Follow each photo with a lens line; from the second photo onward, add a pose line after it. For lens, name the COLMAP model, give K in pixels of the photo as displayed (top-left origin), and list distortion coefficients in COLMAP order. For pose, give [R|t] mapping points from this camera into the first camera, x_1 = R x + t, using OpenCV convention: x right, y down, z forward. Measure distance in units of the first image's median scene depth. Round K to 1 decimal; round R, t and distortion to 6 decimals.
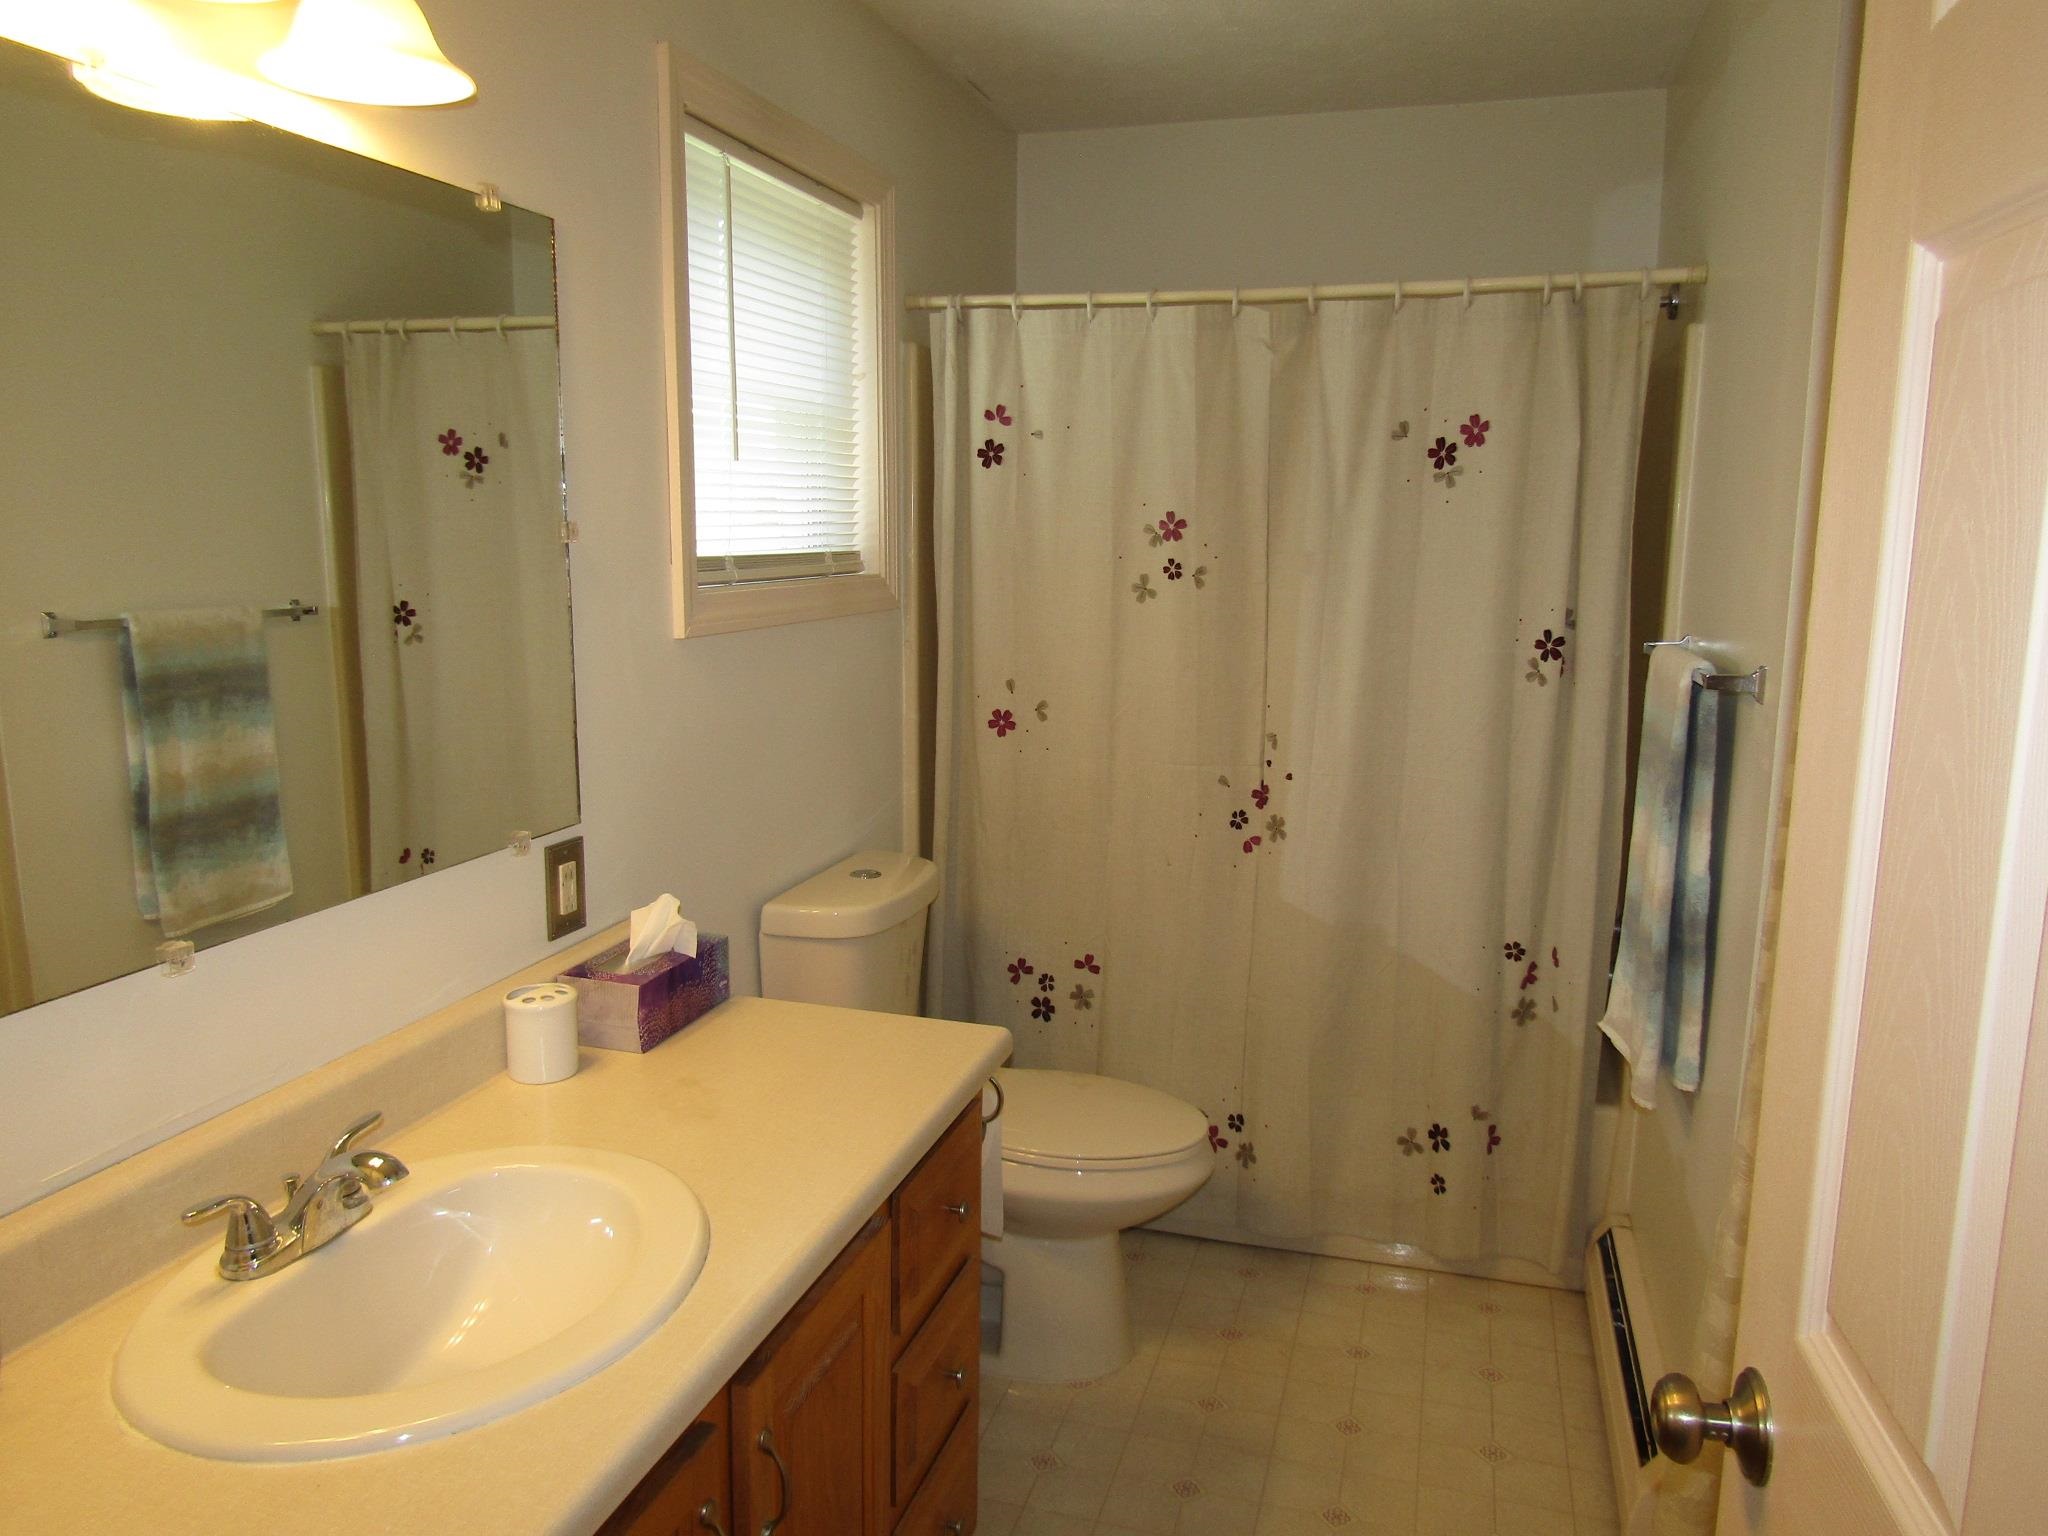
lens RADIAL K [[1442.1, 0, 1024.0], [0, 1442.1, 768.0], [0, 0, 1]] dist [-0.013575, 0.002953]
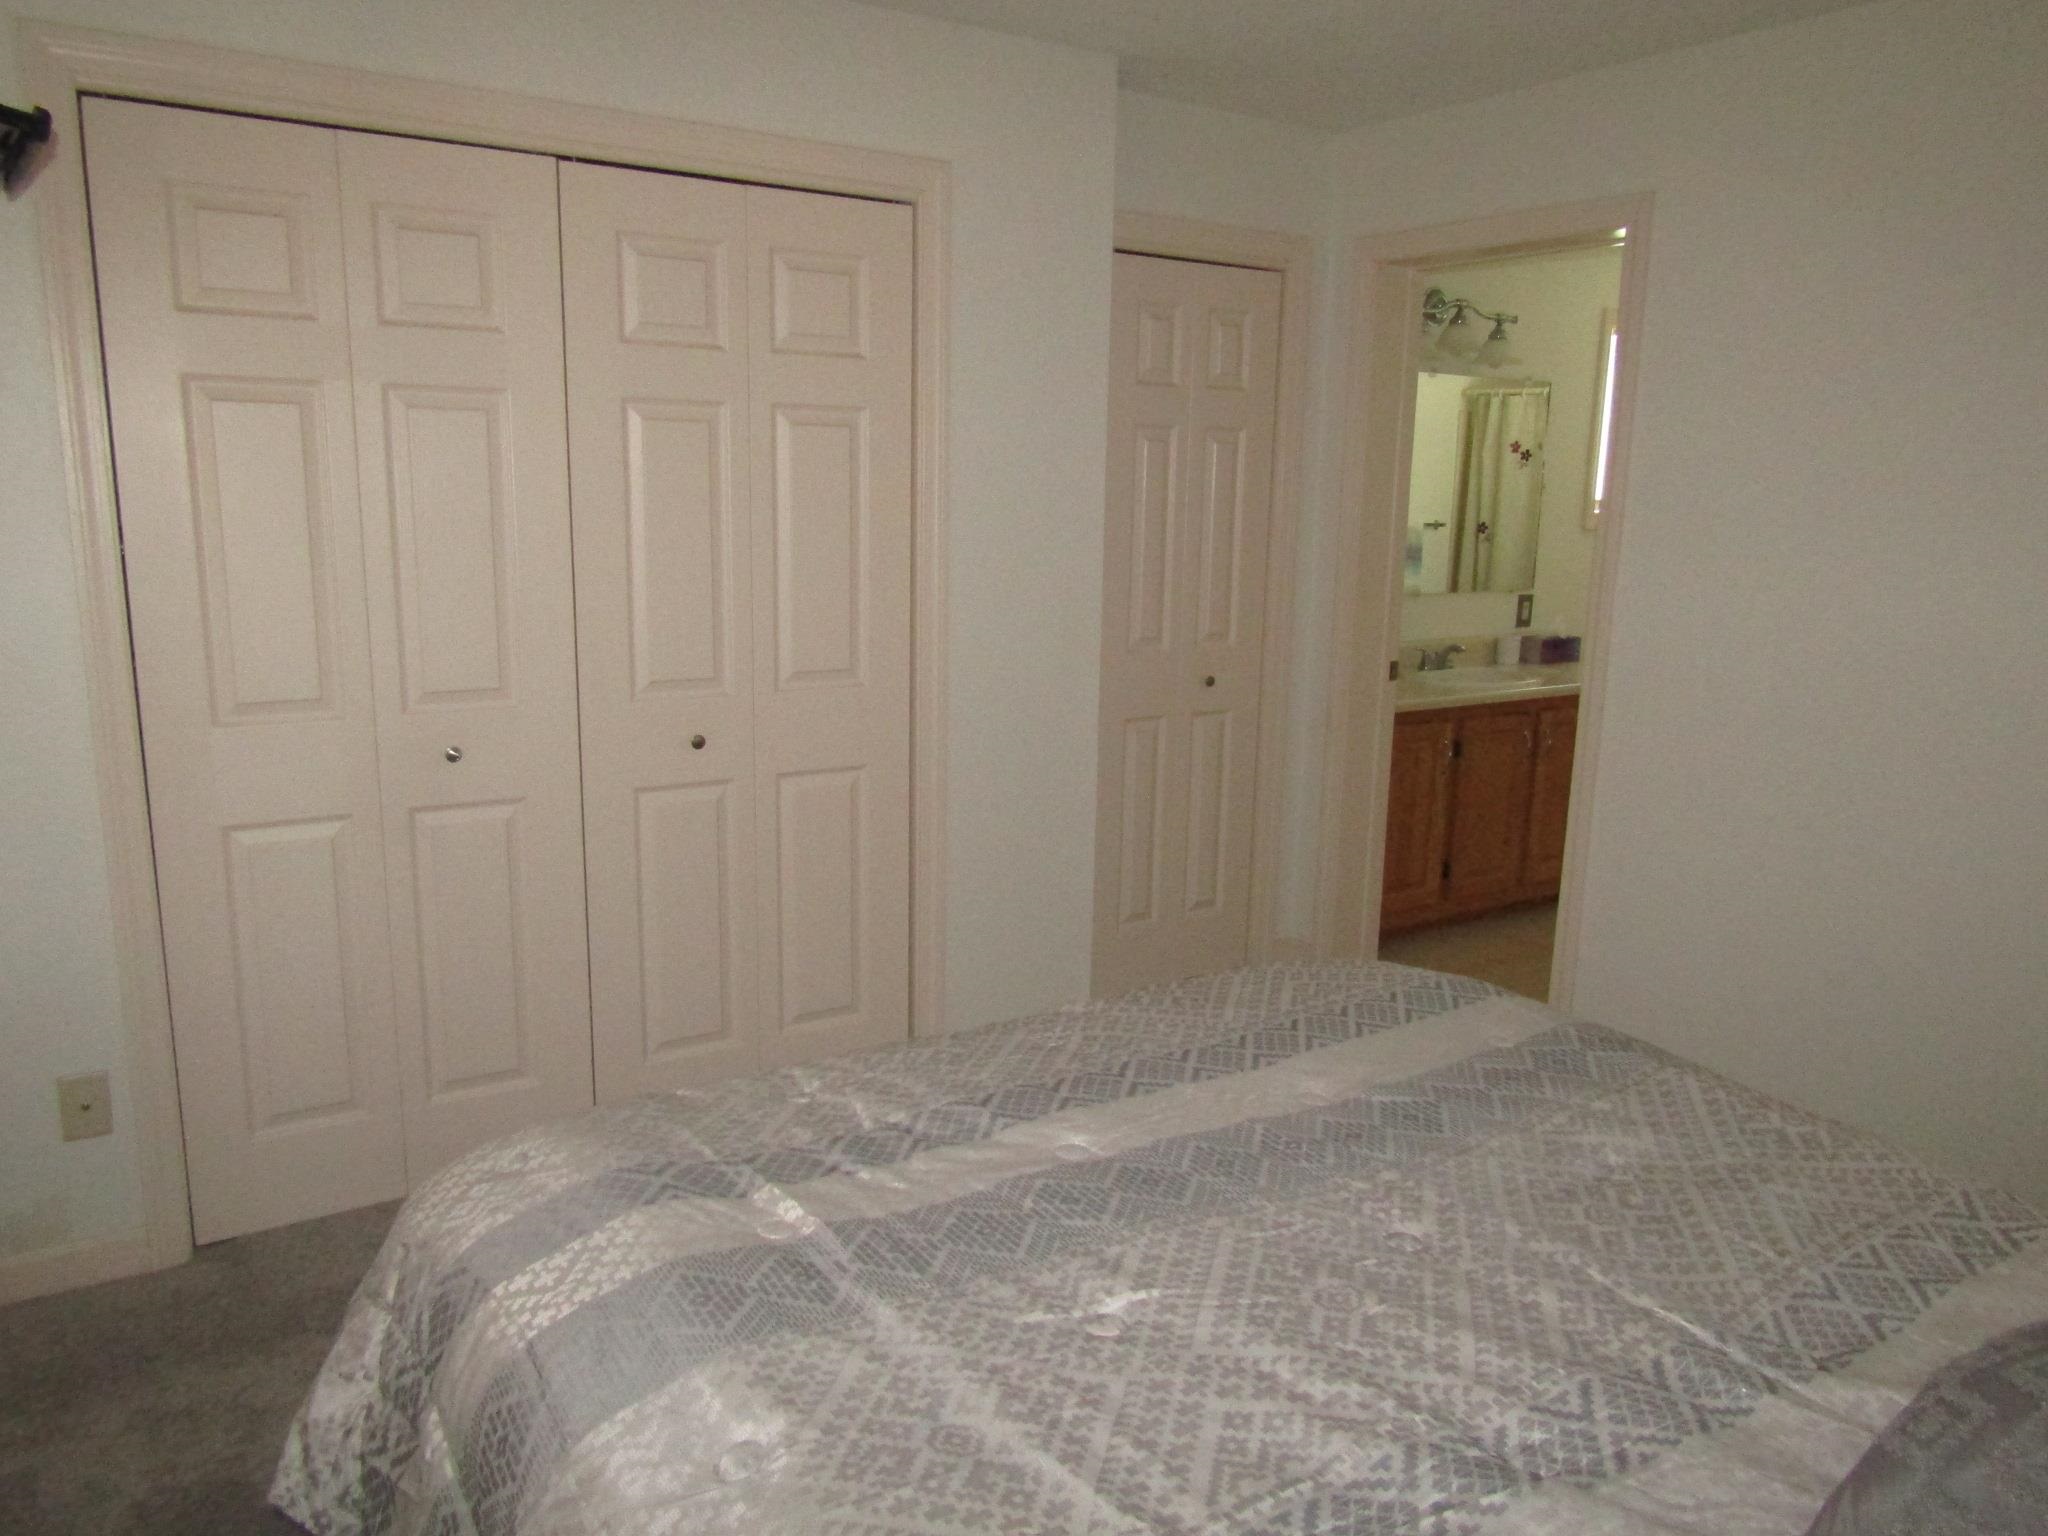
lens RADIAL K [[1442.1, 0, 1024.0], [0, 1442.1, 768.0], [0, 0, 1]] dist [-0.013575, 0.002953]
pose [[0.762168, 0.143126, -0.631359, 0.981580], [-0.123518, 0.989489, 0.075202, 0.366615], [0.635486, 0.020668, 0.771835, -2.340625]]
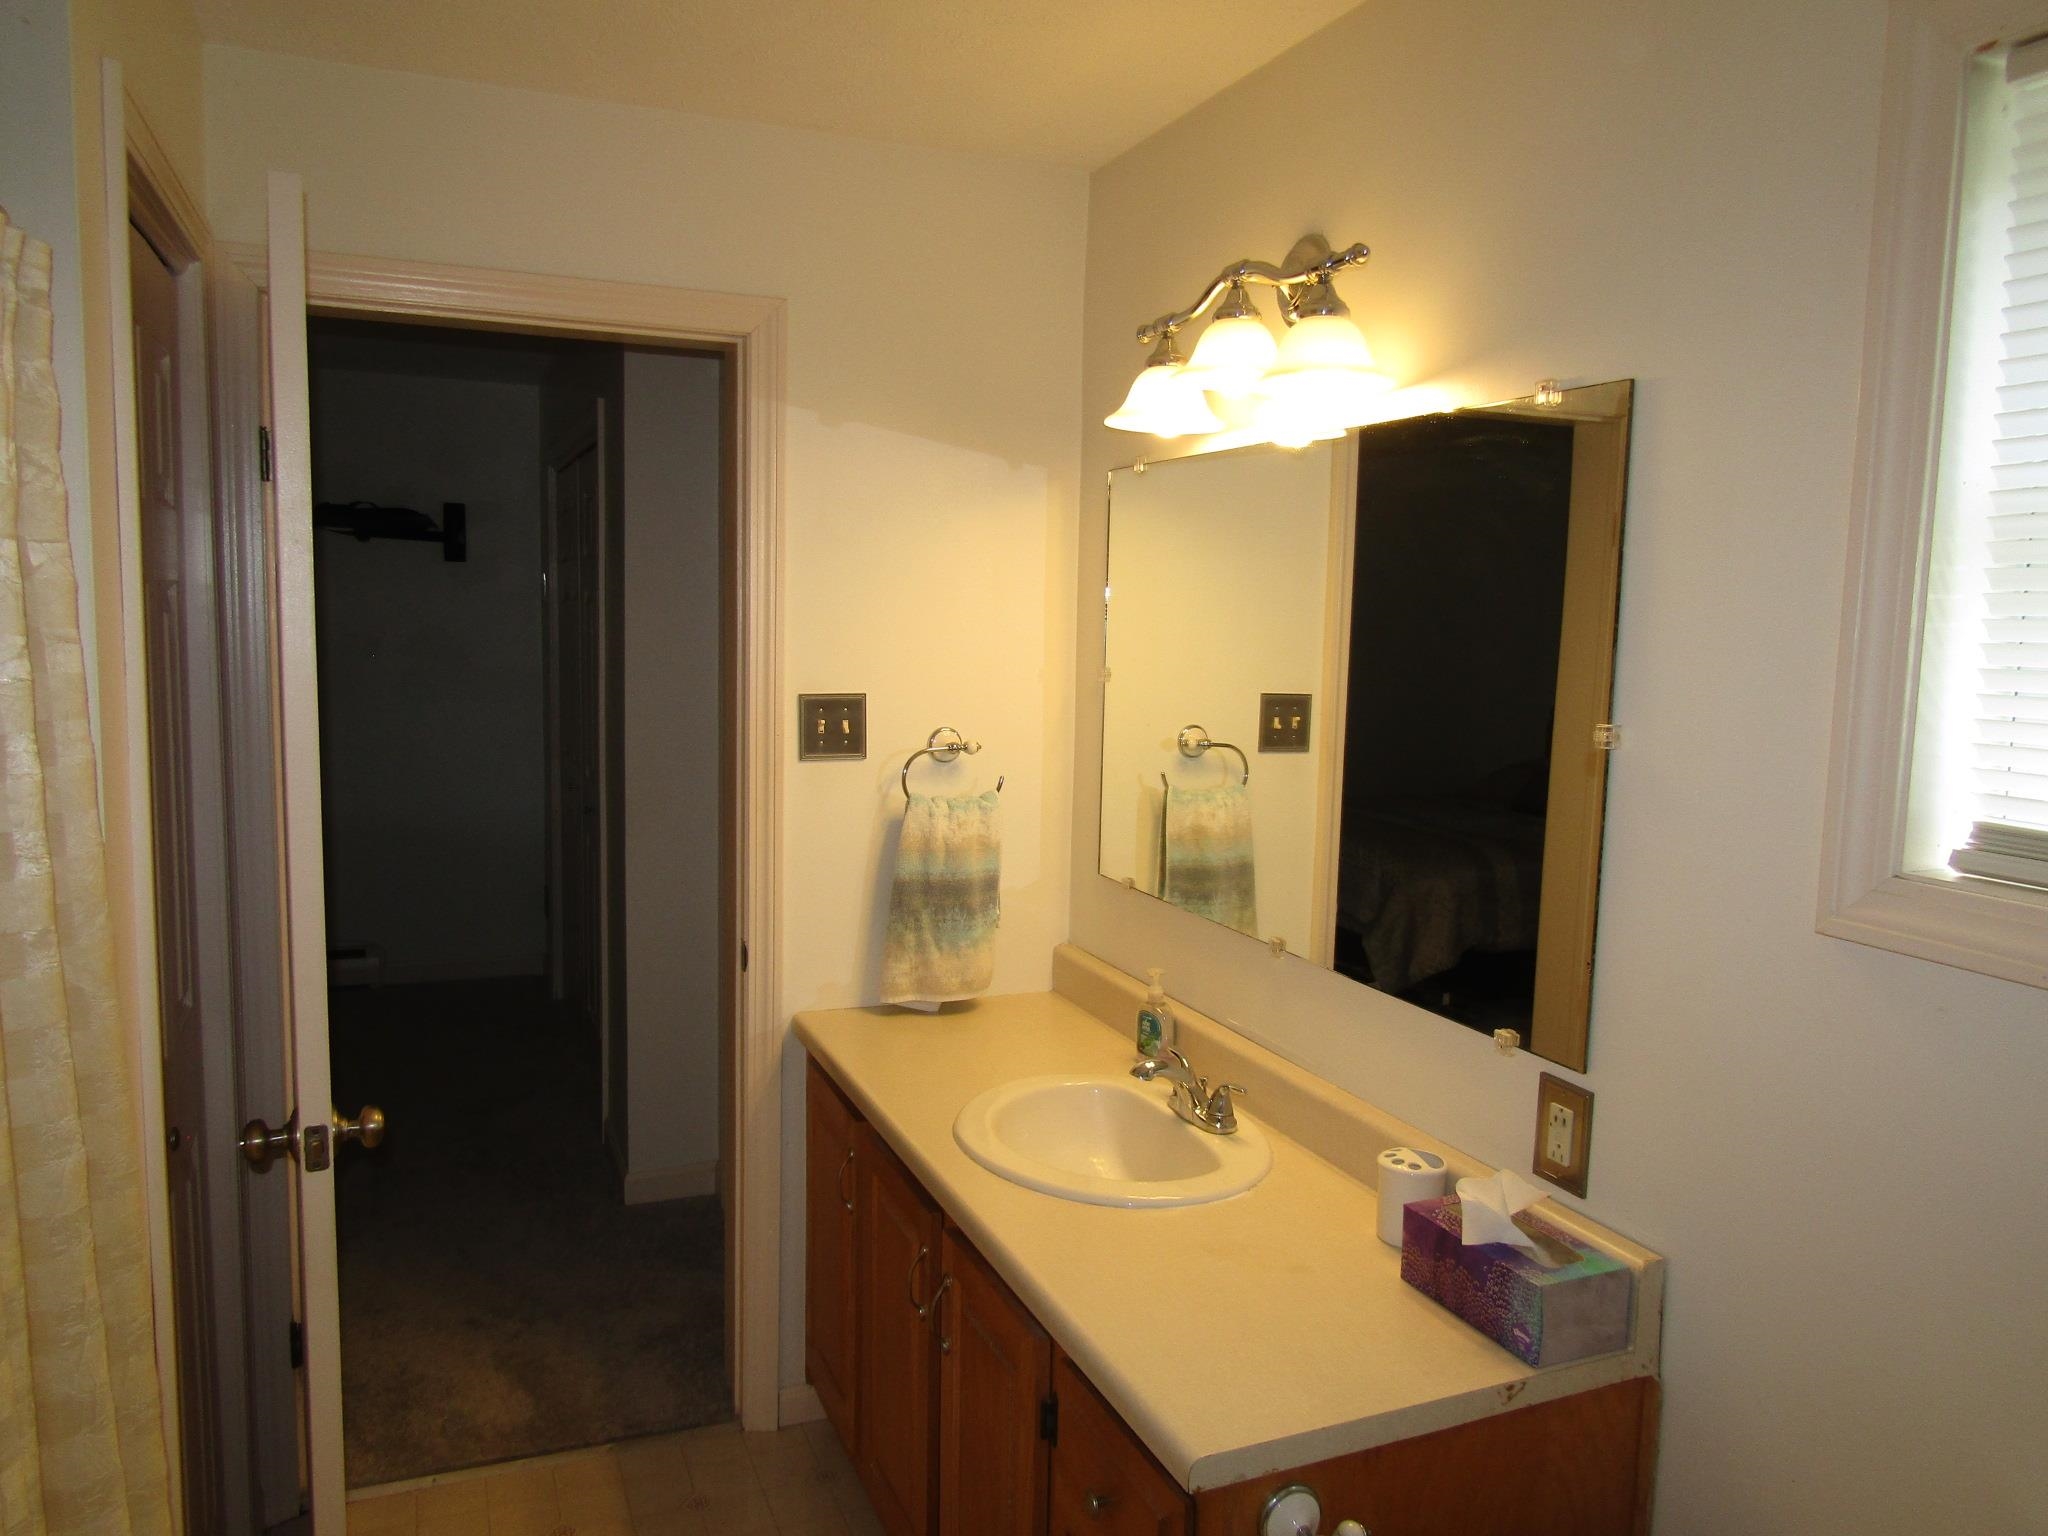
lens RADIAL K [[1442.1, 0, 1024.0], [0, 1442.1, 768.0], [0, 0, 1]] dist [-0.013575, 0.002953]
pose [[-0.768809, 0.047598, -0.637705, 0.566303], [-0.133009, 0.963514, 0.232270, -0.343034], [0.625493, 0.263391, -0.734427, 1.625608]]
